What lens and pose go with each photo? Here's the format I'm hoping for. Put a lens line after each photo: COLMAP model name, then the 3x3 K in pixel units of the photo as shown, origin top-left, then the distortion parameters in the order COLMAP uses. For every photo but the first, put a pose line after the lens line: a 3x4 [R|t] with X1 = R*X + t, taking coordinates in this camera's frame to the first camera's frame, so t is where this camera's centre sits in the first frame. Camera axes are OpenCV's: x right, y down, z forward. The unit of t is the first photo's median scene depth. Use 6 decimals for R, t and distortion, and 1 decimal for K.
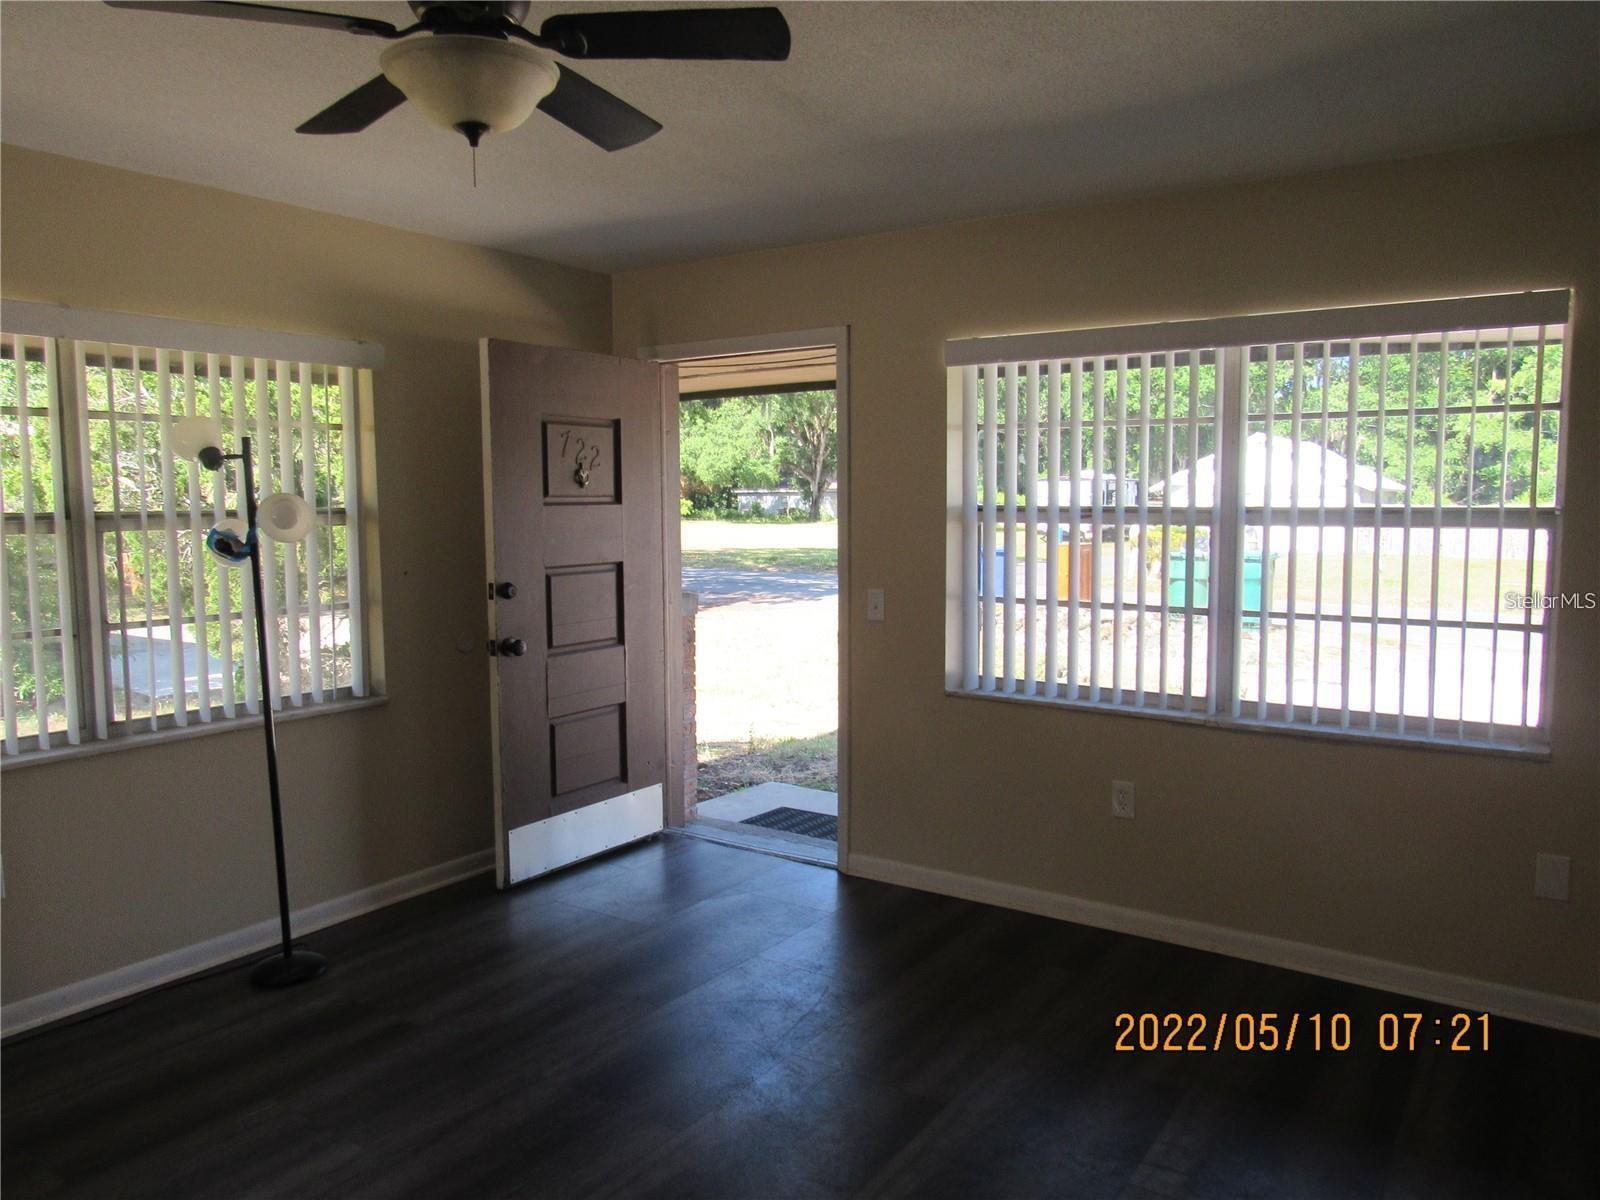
lens RADIAL K [[1233.1, 0, 798.8], [0, 1233.1, 602.7], [0, 0, 1]] dist [0.007306, 0.003650]
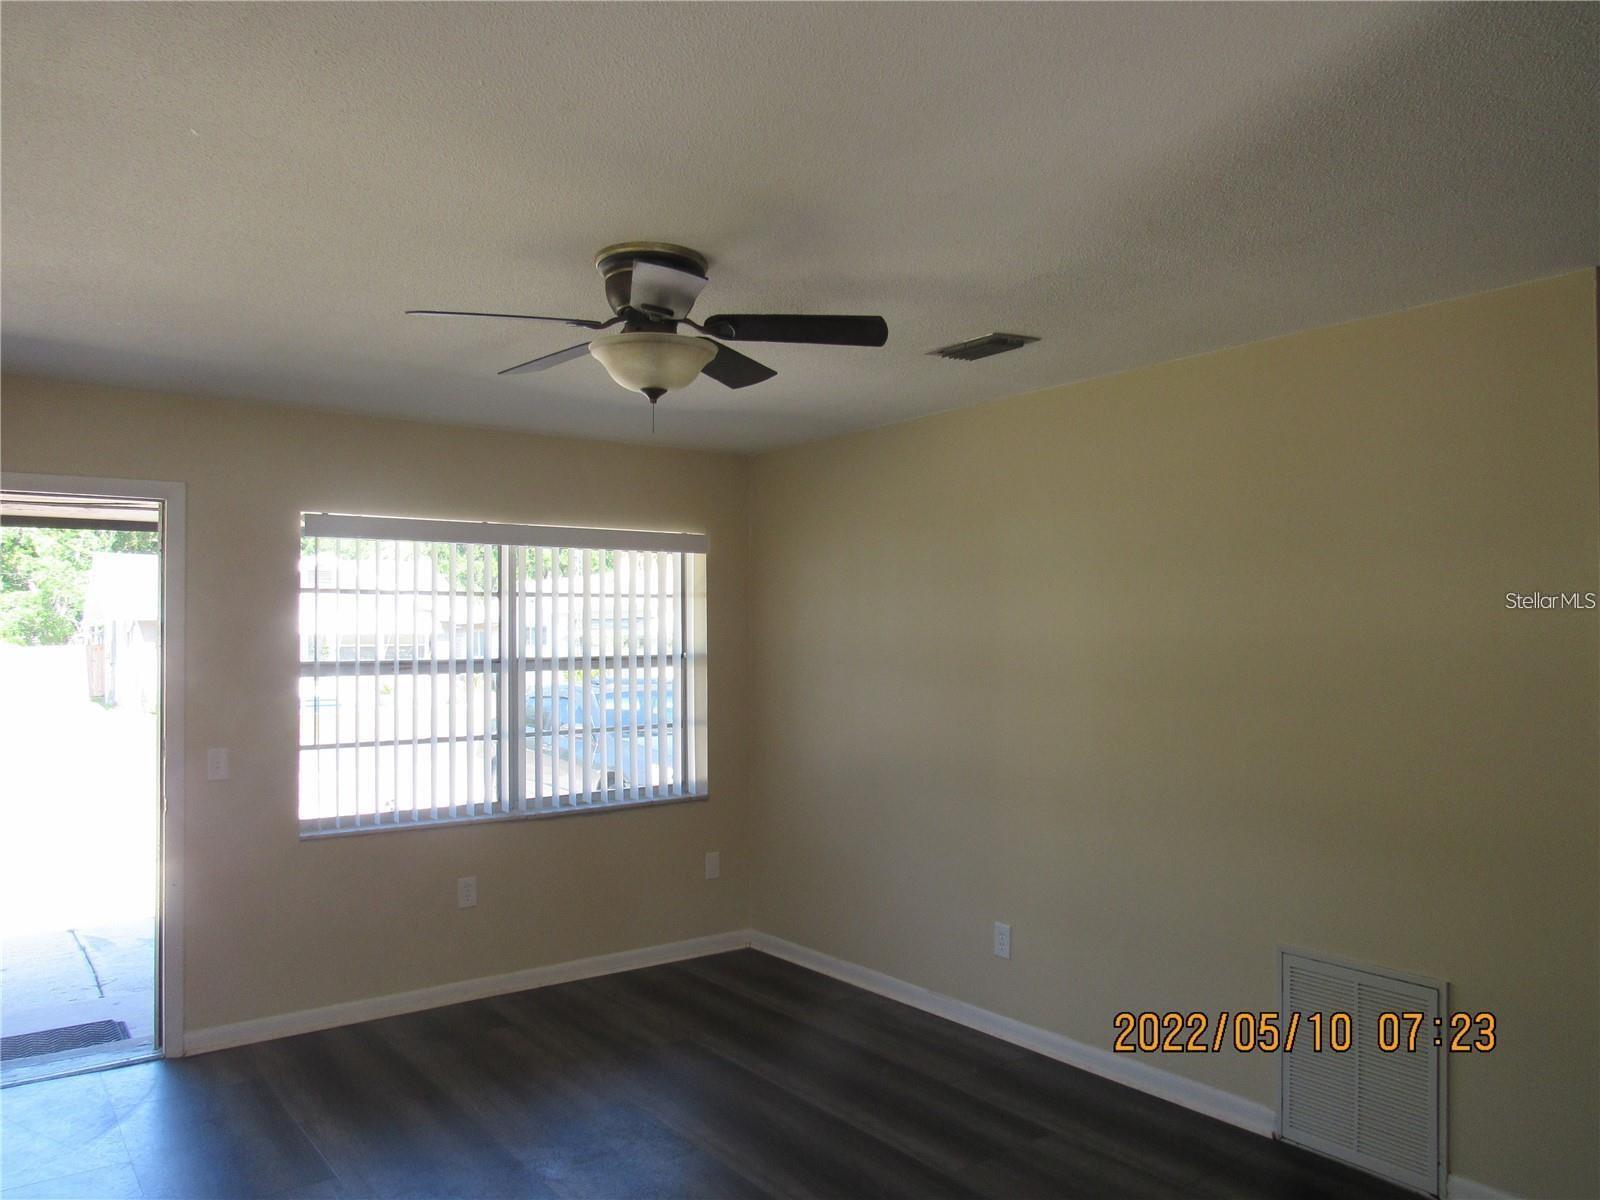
lens RADIAL K [[1135.1, 0, 792.5], [0, 1135.1, 590.0], [0, 0, 1]] dist [-0.024633, 0.010523]
pose [[0.311111, 0.040909, 0.949493, -0.740256], [0.093222, 0.992941, -0.073327, -0.030542], [-0.945790, 0.111327, 0.305102, 0.301773]]
